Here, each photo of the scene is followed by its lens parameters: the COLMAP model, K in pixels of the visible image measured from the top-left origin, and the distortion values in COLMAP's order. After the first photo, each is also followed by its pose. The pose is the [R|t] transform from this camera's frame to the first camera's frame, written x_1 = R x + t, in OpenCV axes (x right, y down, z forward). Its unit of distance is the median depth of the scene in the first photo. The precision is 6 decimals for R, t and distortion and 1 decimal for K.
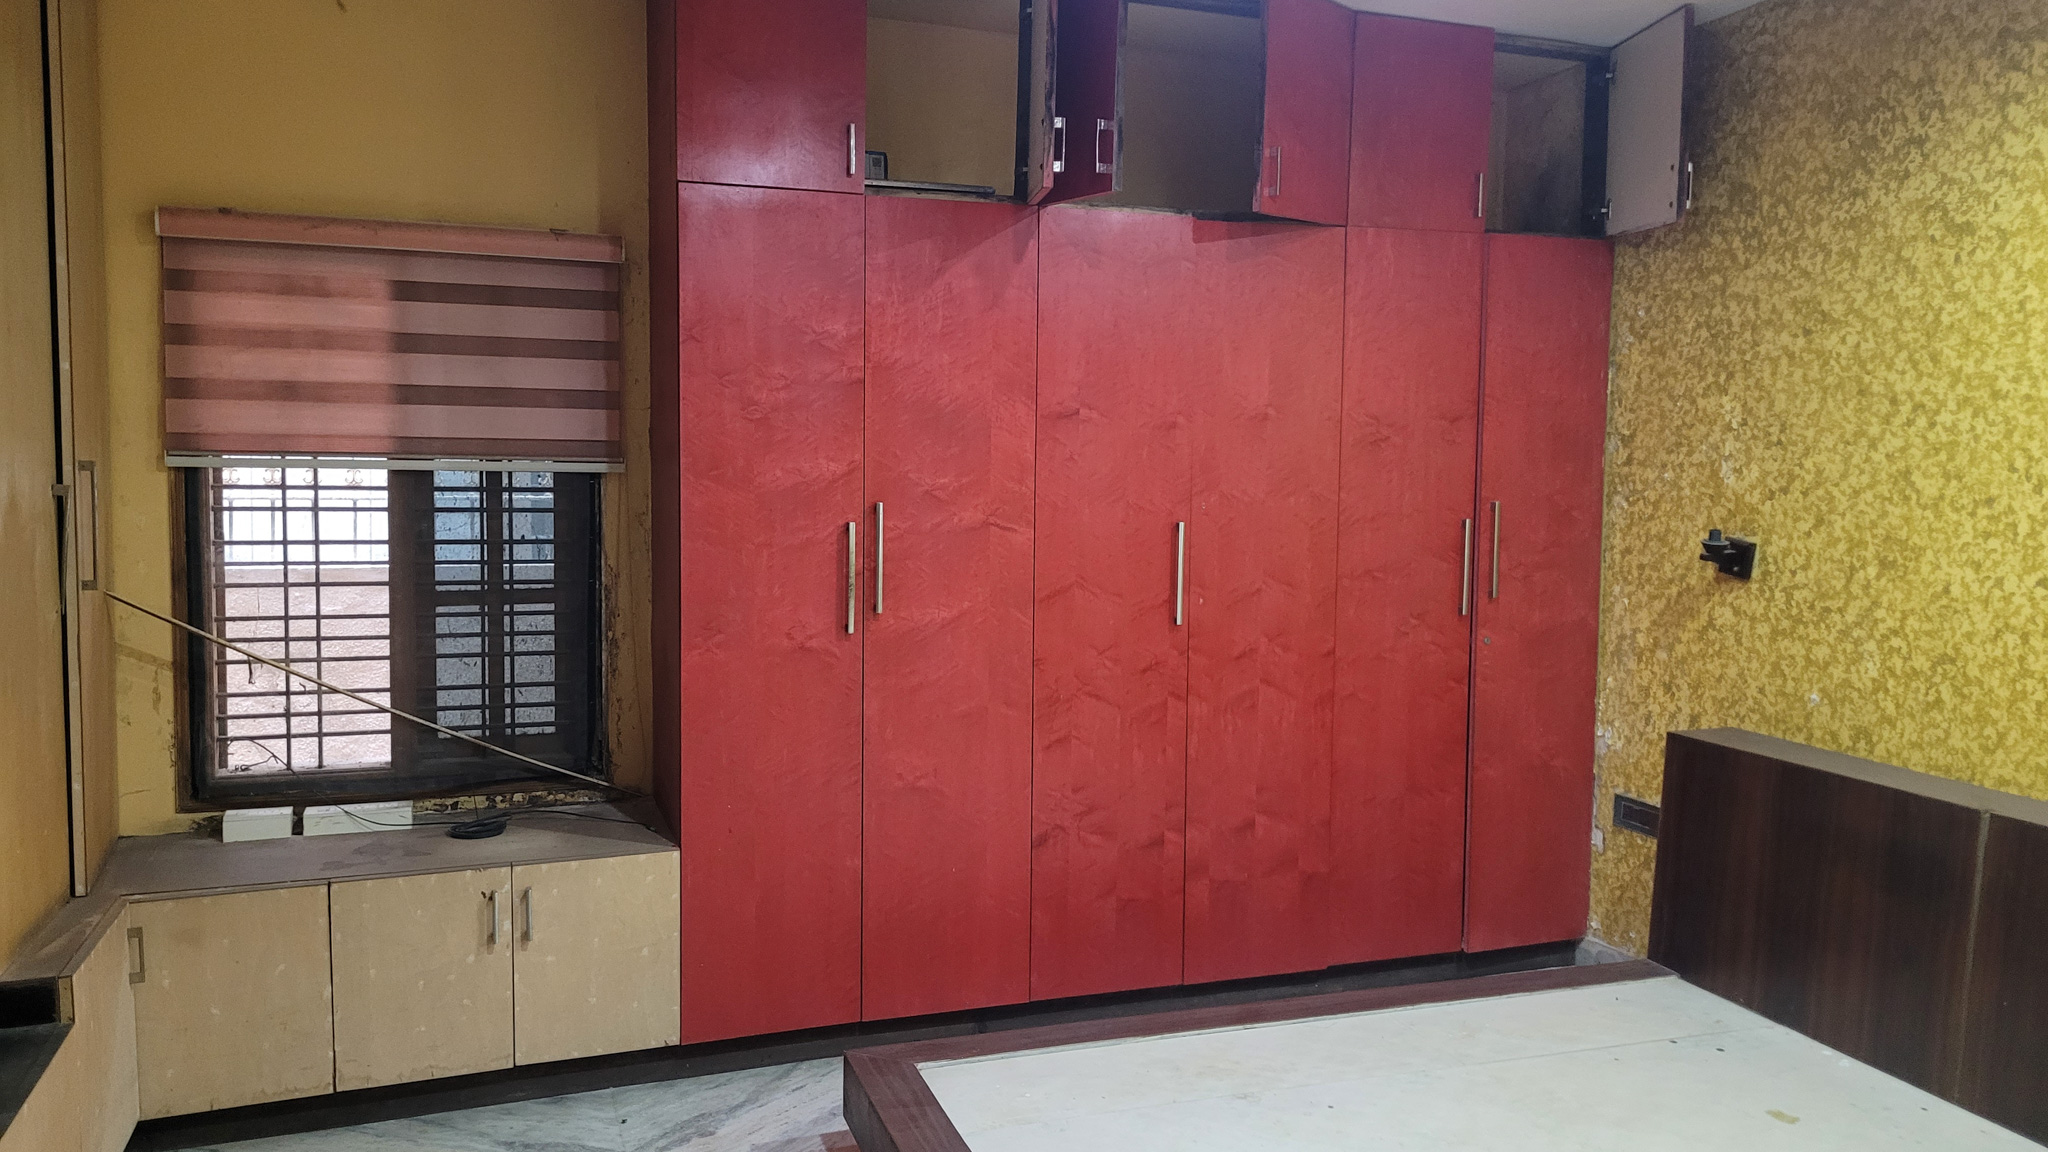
lens RADIAL K [[1553.7, 0, 1023.4], [0, 1553.7, 584.5], [0, 0, 1]] dist [0.026576, -0.023084]
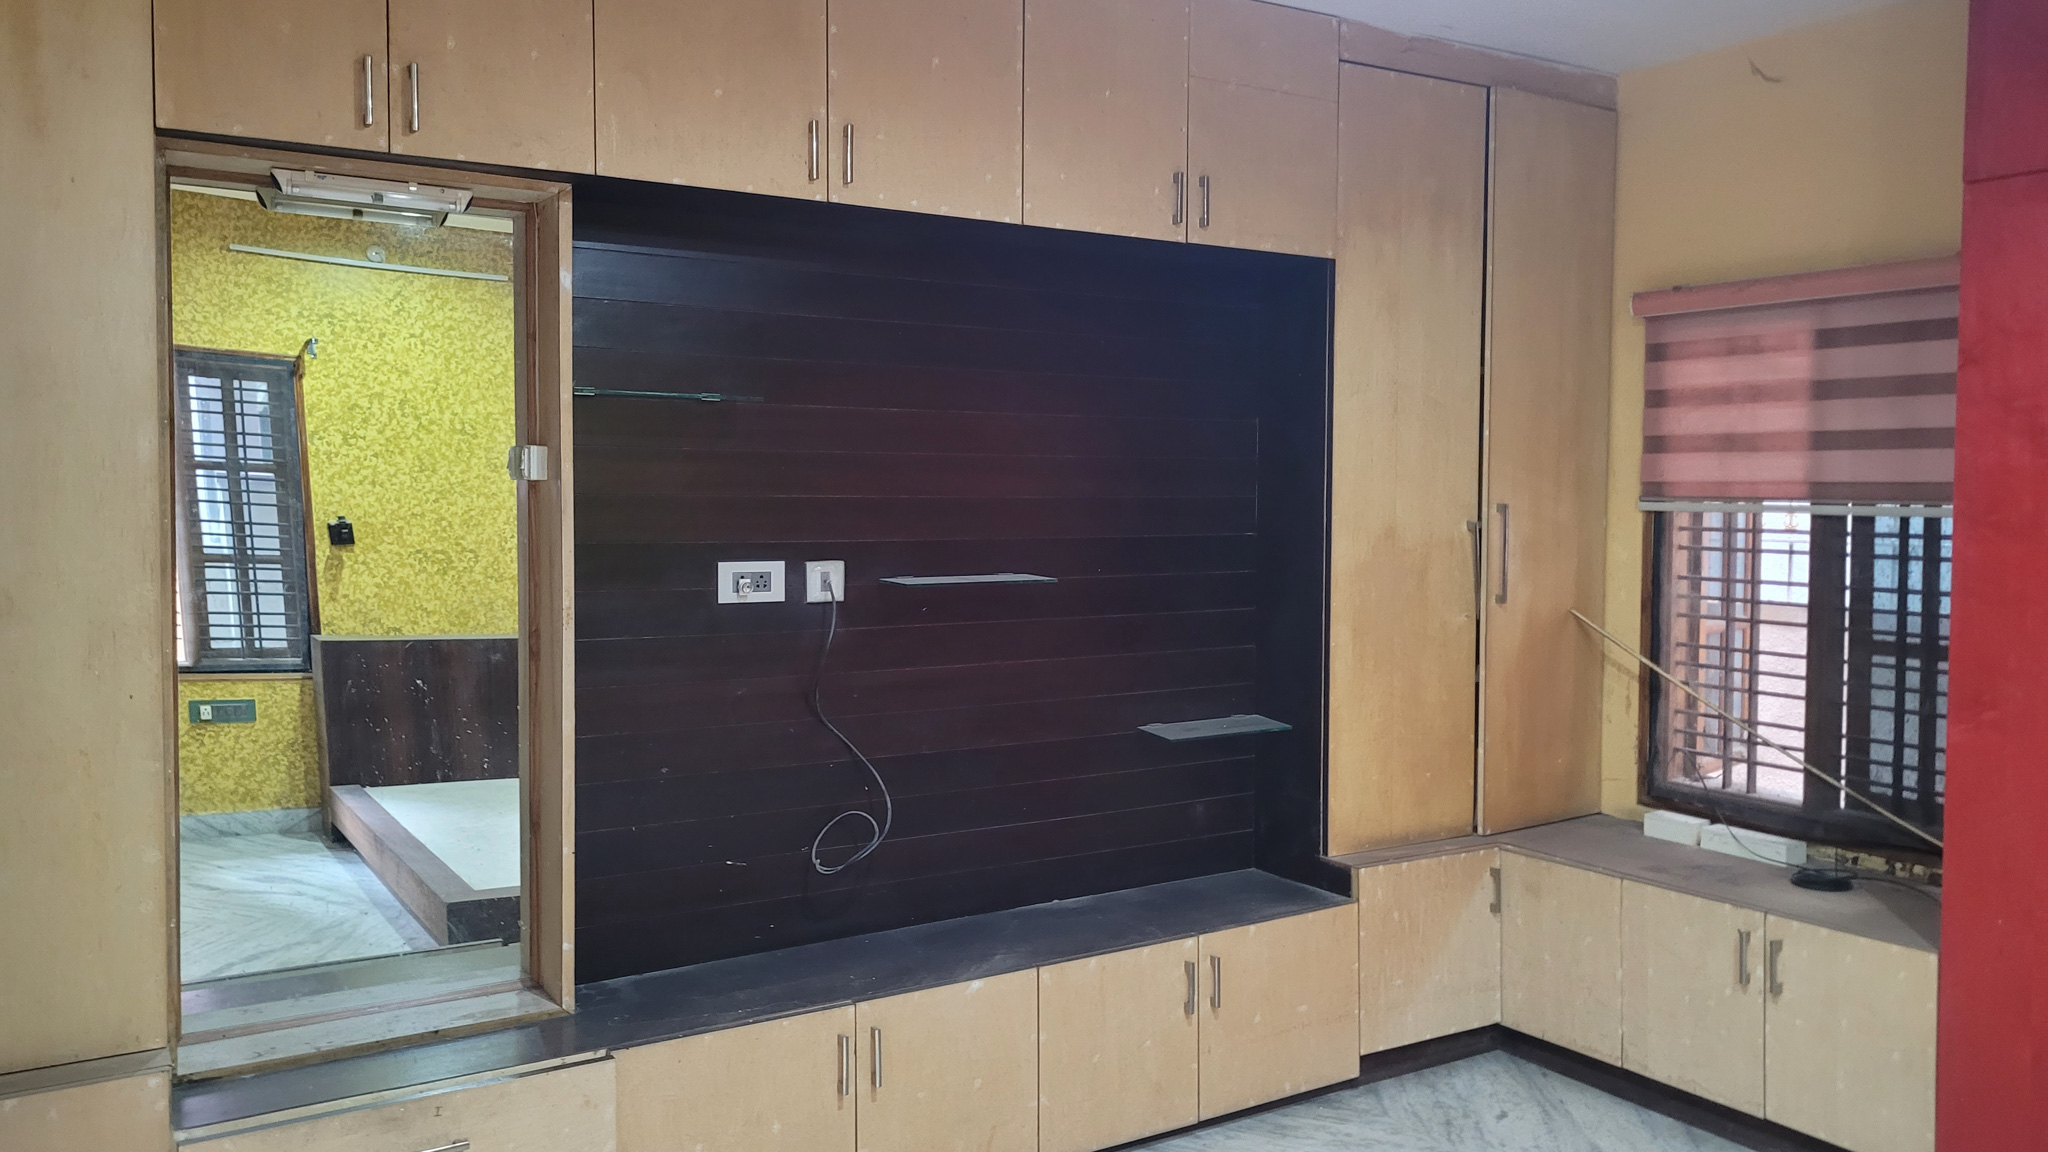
lens RADIAL K [[1553.7, 0, 1032.3], [0, 1553.7, 574.0], [0, 0, 1]] dist [0.026576, -0.023084]
pose [[0.181260, 0.042625, -0.982511, 0.517282], [-0.086694, 0.995863, 0.027211, -0.018860], [0.979606, 0.080246, 0.184206, 0.321988]]
